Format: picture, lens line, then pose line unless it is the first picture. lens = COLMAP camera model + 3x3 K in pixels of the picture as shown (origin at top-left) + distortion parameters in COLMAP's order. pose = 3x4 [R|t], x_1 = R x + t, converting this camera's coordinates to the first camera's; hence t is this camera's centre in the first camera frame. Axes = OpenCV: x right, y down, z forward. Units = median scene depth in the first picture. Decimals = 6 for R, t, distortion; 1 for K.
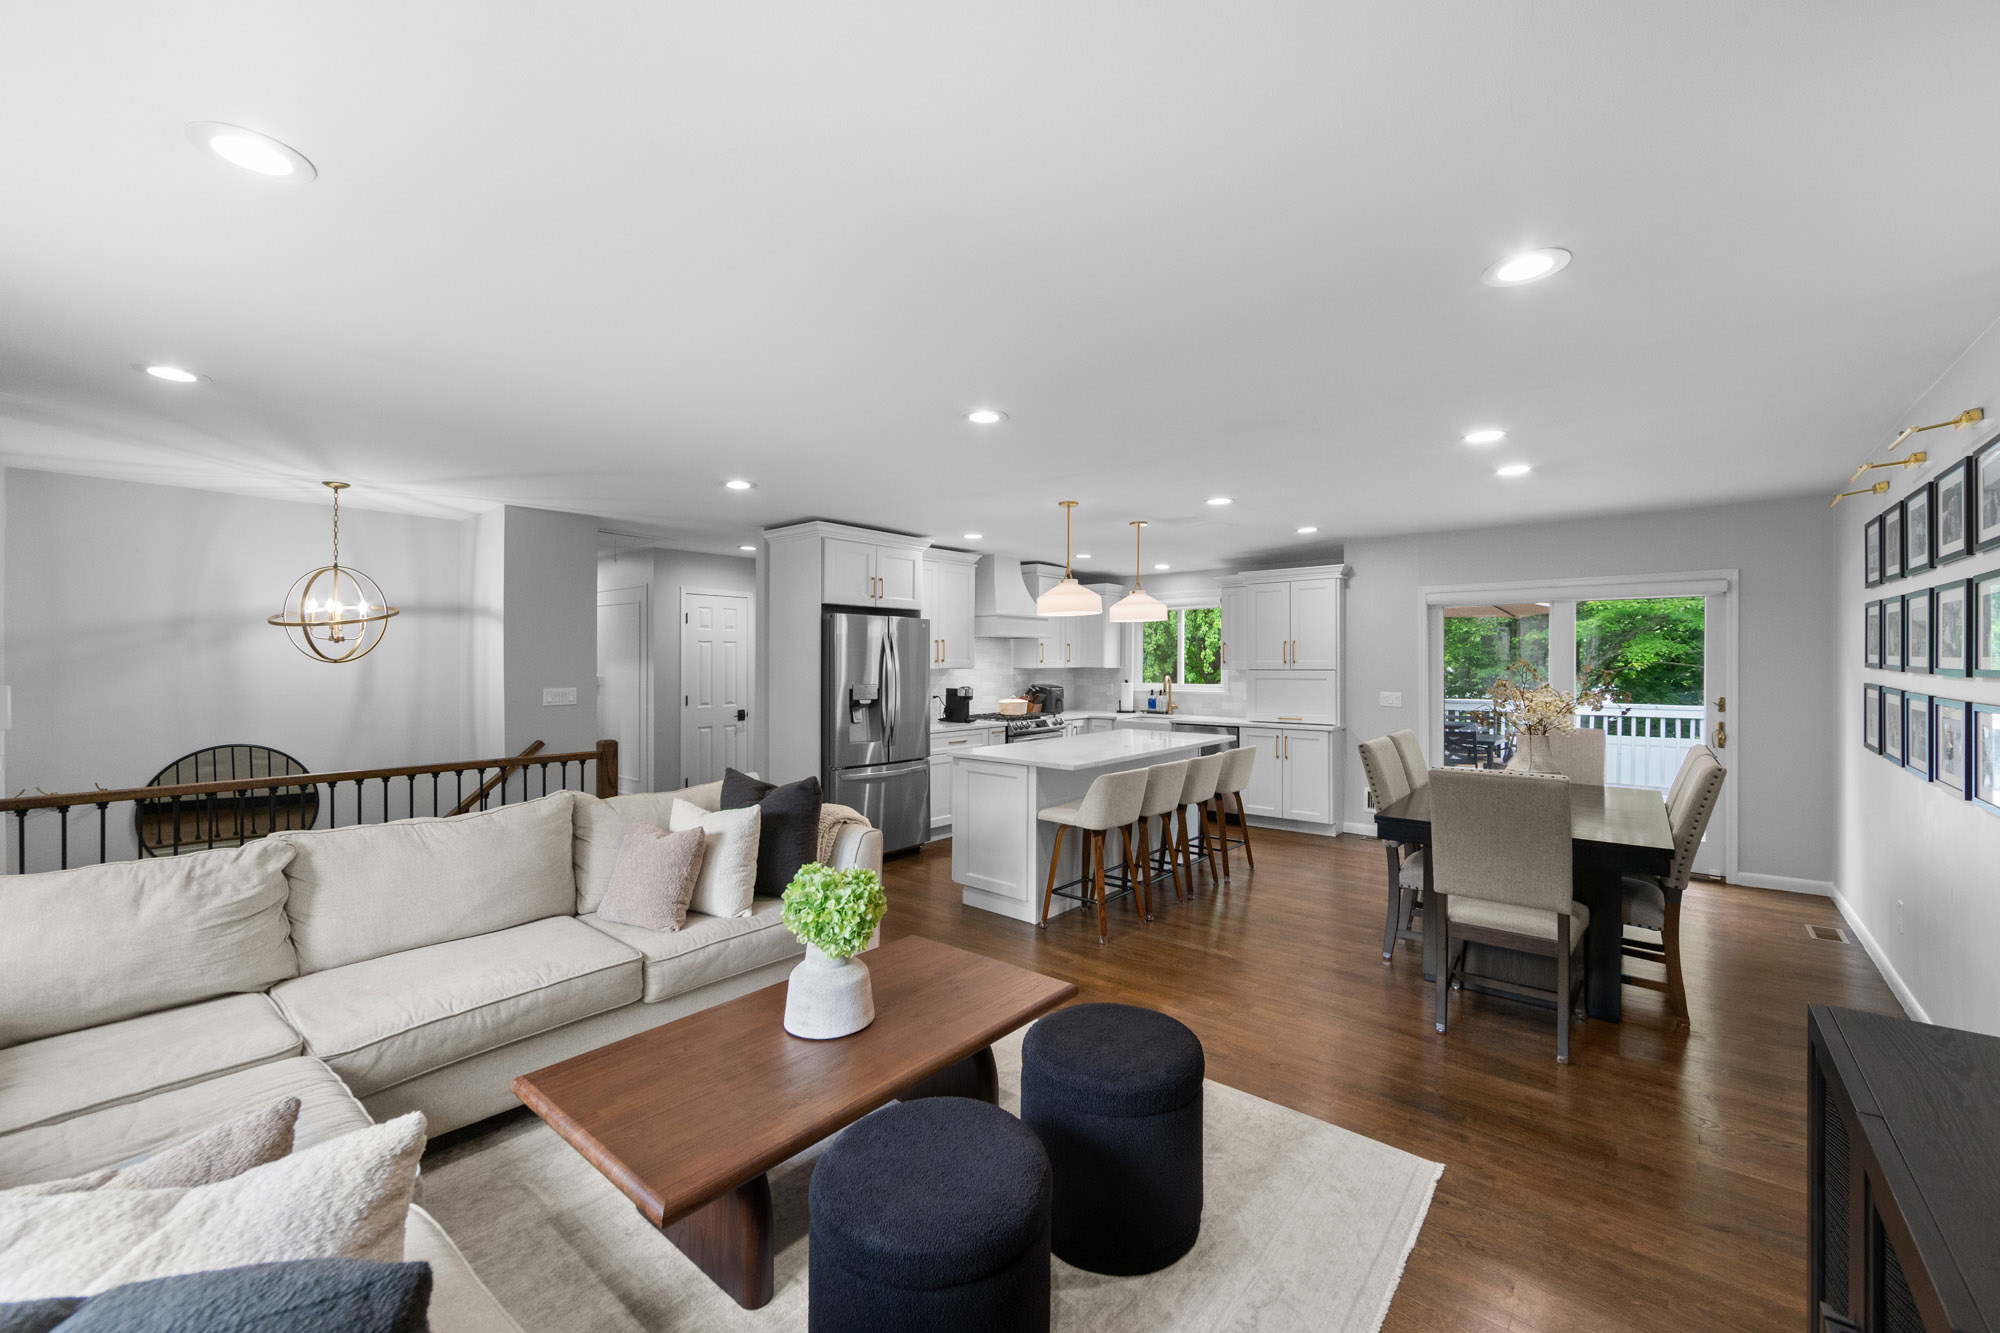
lens RADIAL K [[792.8, 0, 999.8], [0, 792.8, 661.7], [0, 0, 1]] dist [-0.000839, -0.000565]
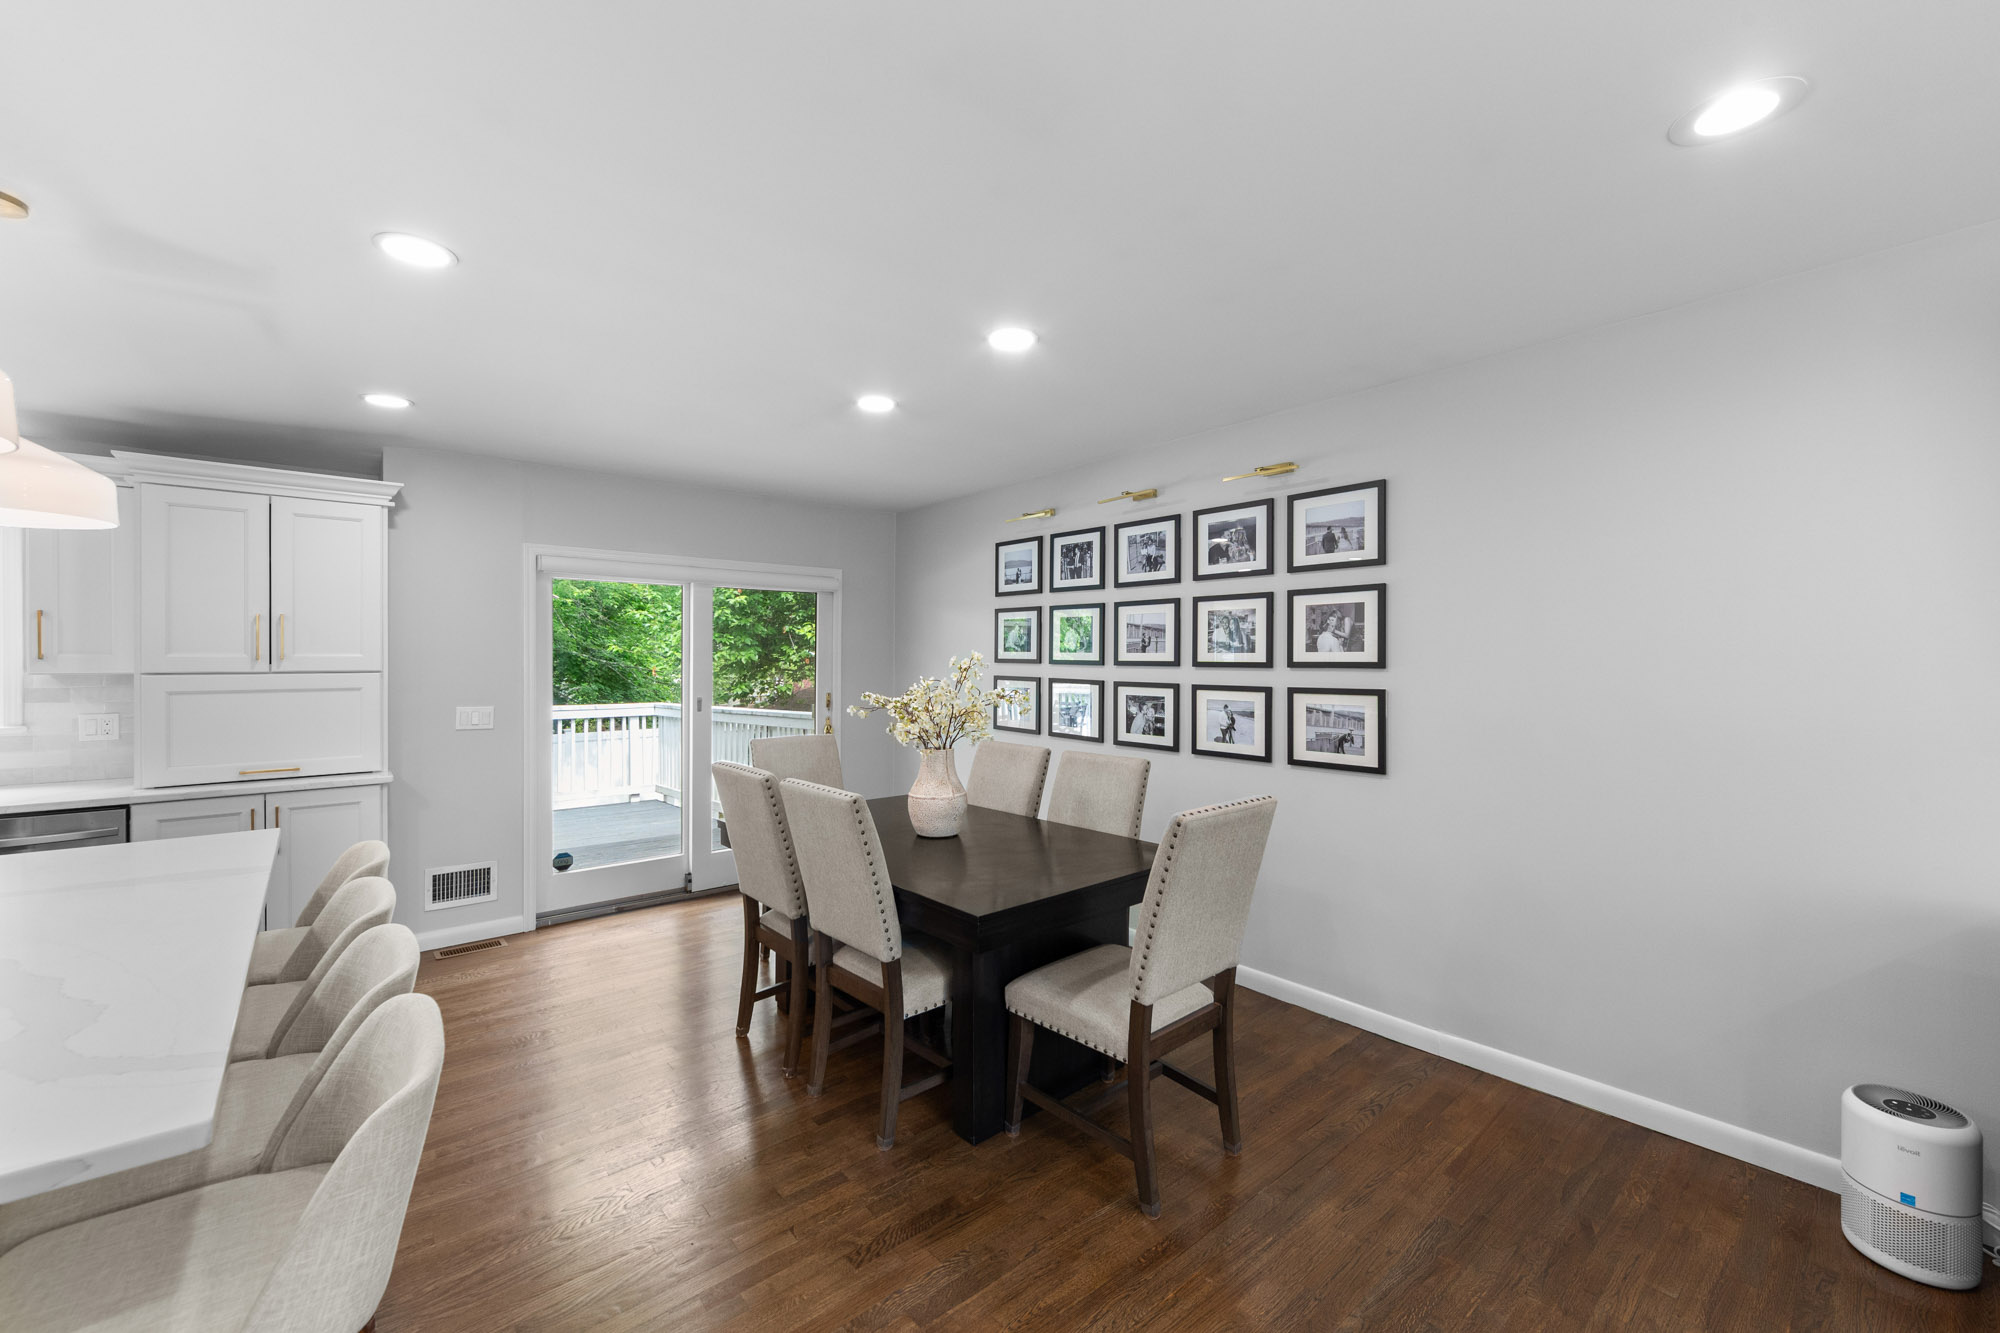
lens RADIAL K [[792.8, 0, 999.8], [0, 792.8, 661.7], [0, 0, 1]] dist [-0.000839, -0.000565]
pose [[0.160907, 0.000874, 0.986969, -0.052195], [0.000303, 1.000000, -0.000935, 0.004056], [-0.986970, 0.000450, 0.160907, 0.473586]]
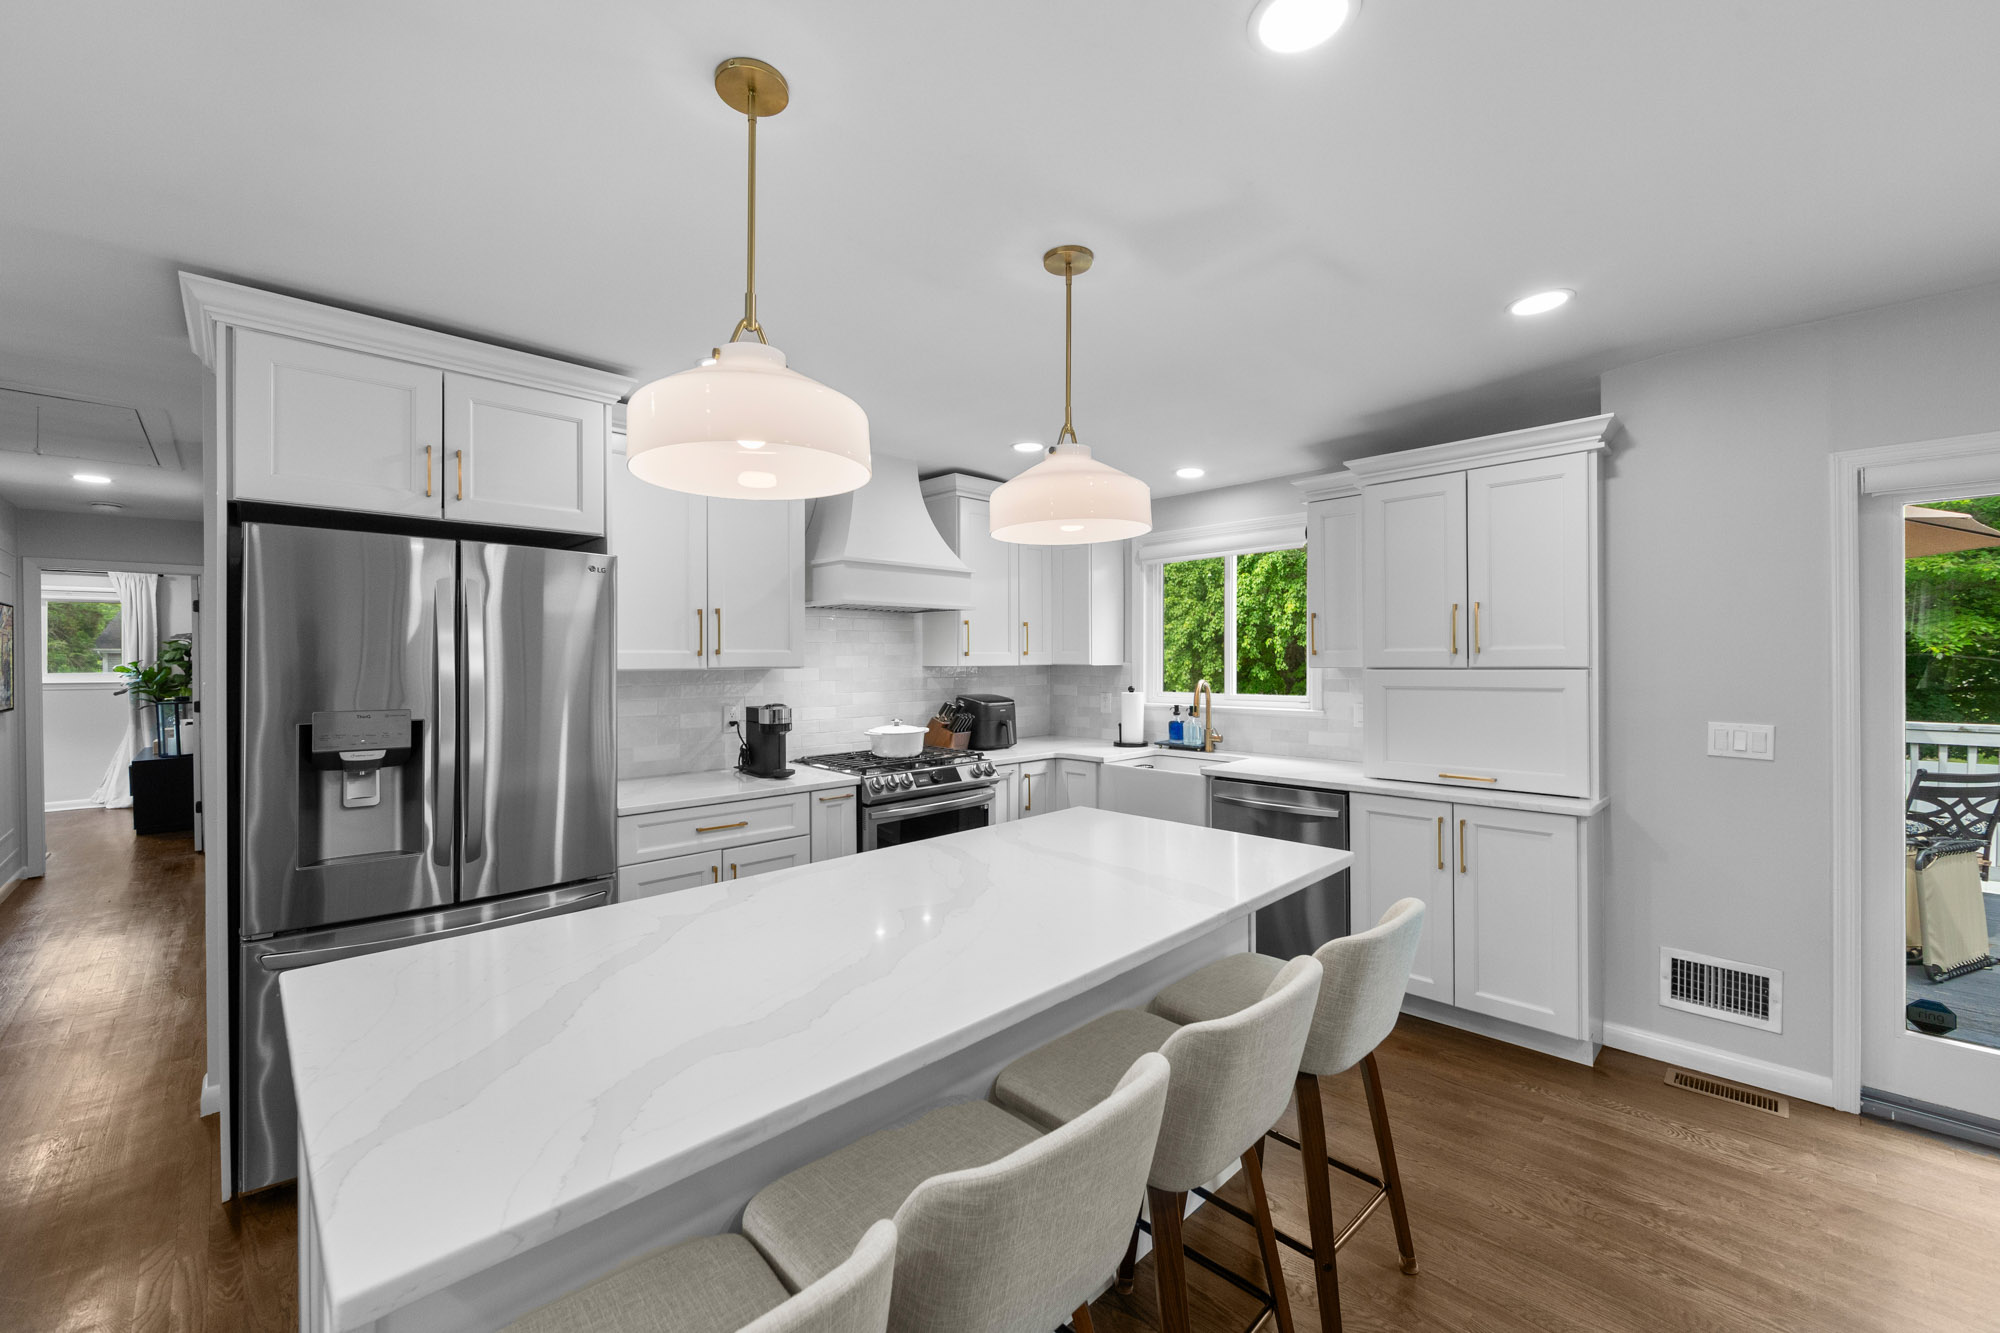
lens RADIAL K [[792.8, 0, 999.8], [0, 792.8, 661.7], [0, 0, 1]] dist [-0.000839, -0.000565]
pose [[0.995531, -0.004667, -0.094320, 0.148399], [0.004924, 0.999985, 0.002498, 0.004364], [0.094307, -0.002951, 0.995539, 0.538757]]
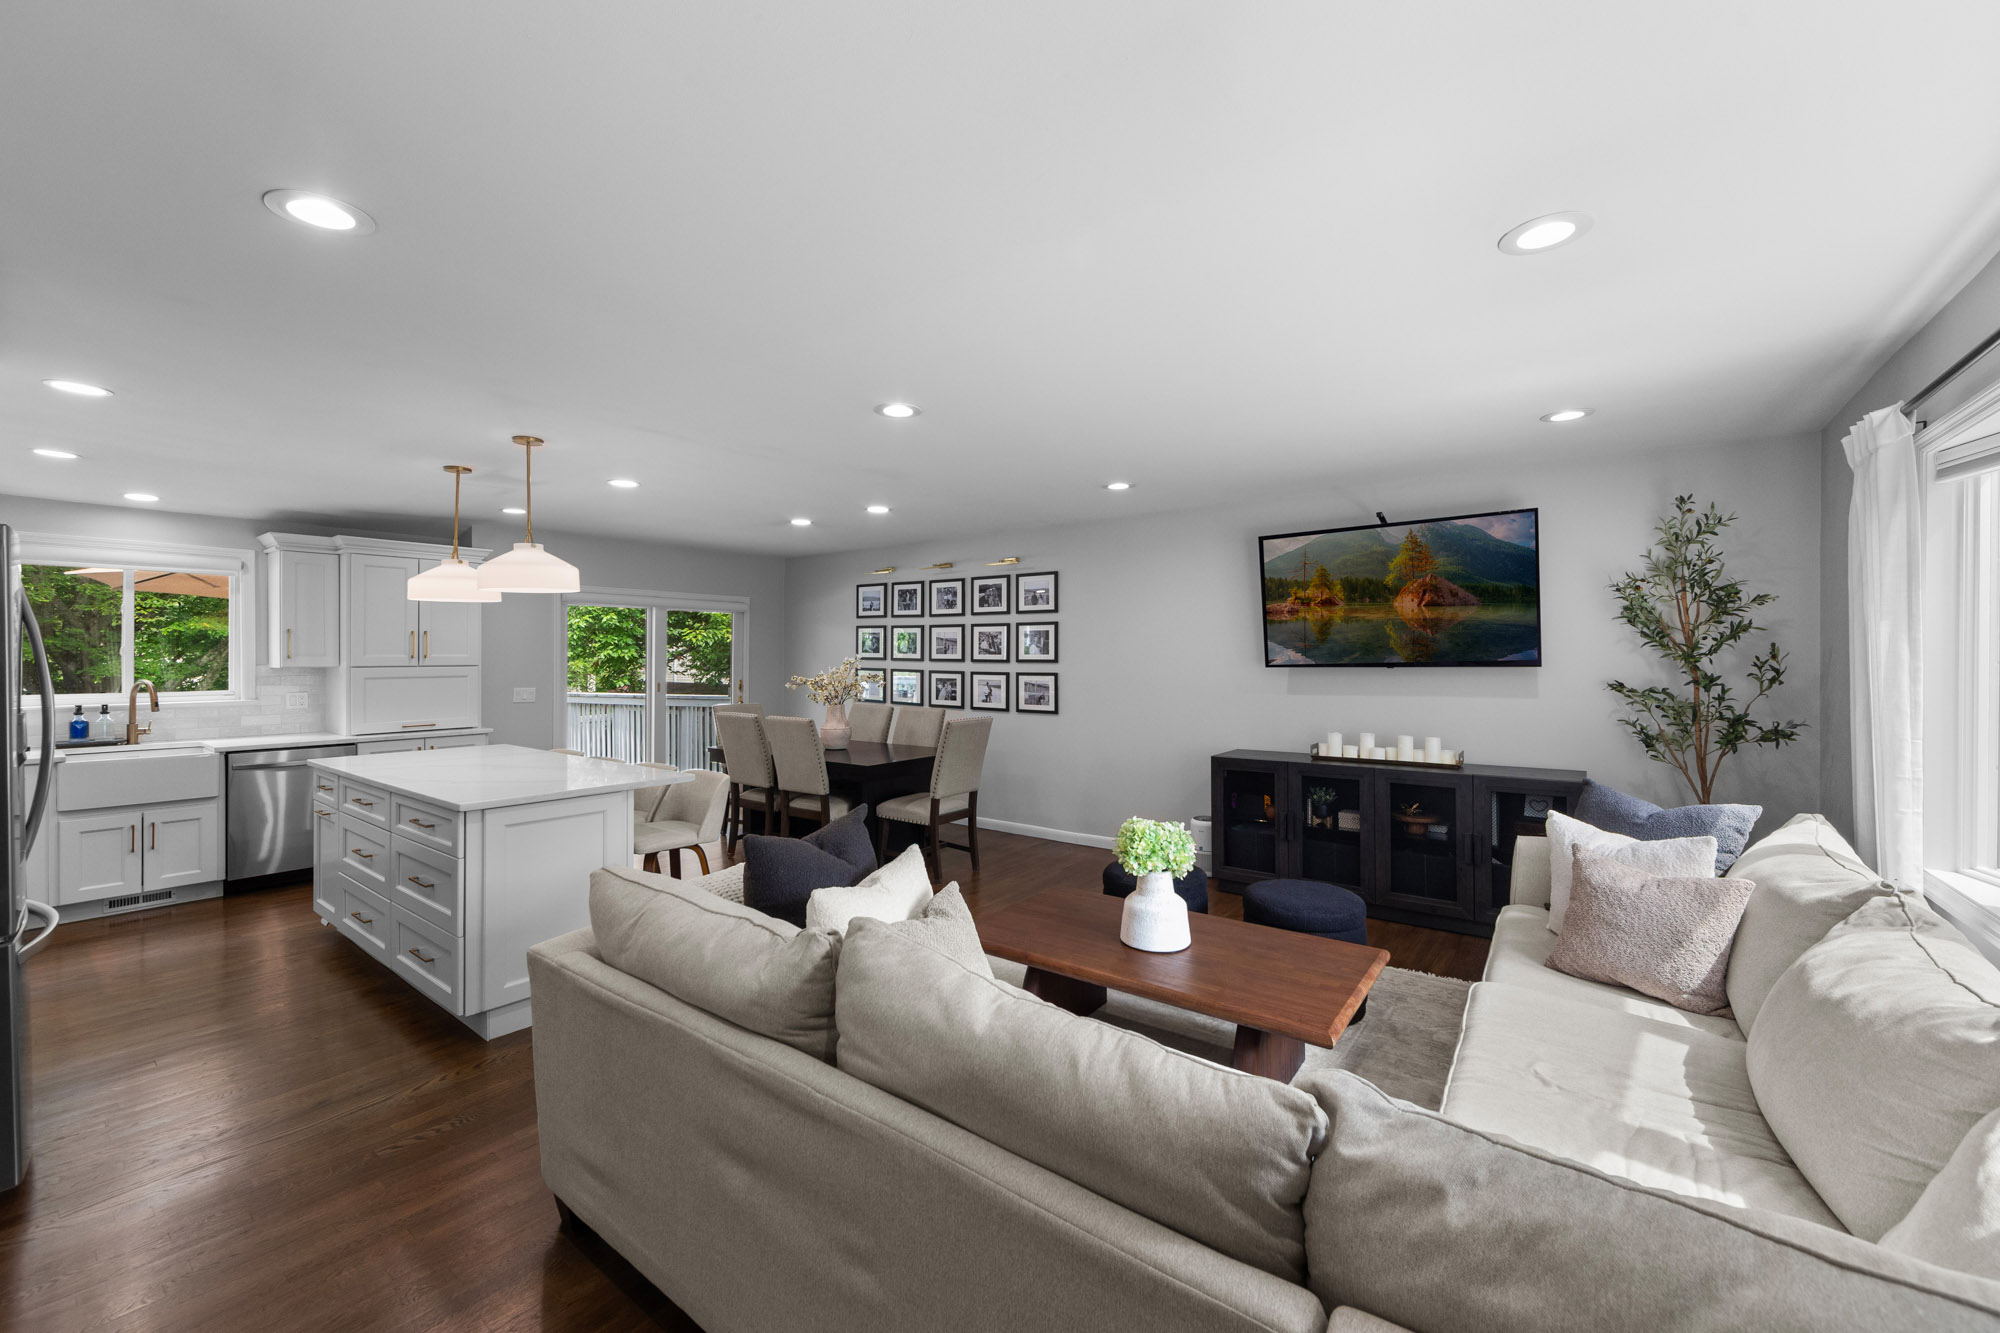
lens RADIAL K [[791.5, 0, 998.2], [0, 791.5, 658.5], [0, 0, 1]] dist [-0.001333, -0.000104]
pose [[-0.051934, -0.000440, 0.998650, -0.492317], [0.000671, 1.000000, 0.000476, 0.002215], [-0.998650, 0.000695, -0.051934, 0.448024]]
